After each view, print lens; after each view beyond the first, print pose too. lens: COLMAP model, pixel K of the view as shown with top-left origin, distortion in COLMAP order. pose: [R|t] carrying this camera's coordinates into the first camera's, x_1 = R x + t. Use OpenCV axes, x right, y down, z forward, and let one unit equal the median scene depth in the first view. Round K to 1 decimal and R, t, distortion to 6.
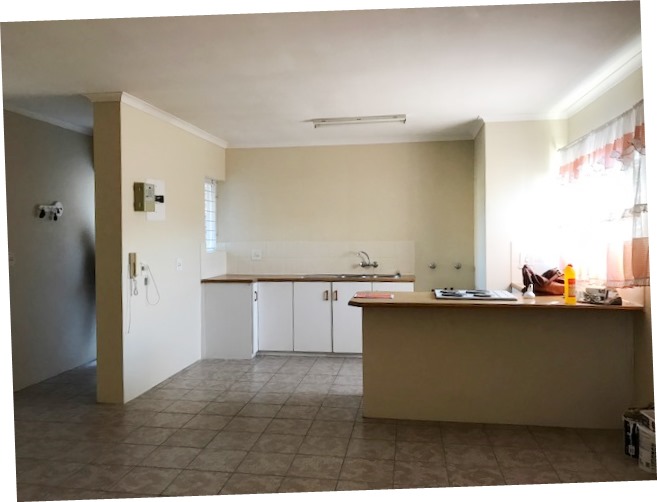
lens RADIAL K [[564.5, 0, 330.4], [0, 564.5, 251.2], [0, 0, 1]] dist [0.042820, -0.004288]
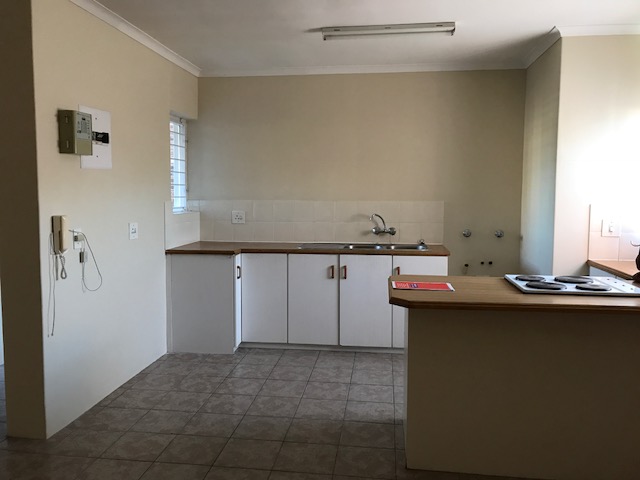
lens RADIAL K [[528.8, 0, 317.5], [0, 528.8, 240.8], [0, 0, 1]] dist [0.040192, -0.018810]
pose [[0.999413, 0.008442, 0.033208, -0.055660], [-0.010559, 0.997888, 0.064101, -0.010207], [-0.032597, -0.064414, 0.997391, 0.320722]]
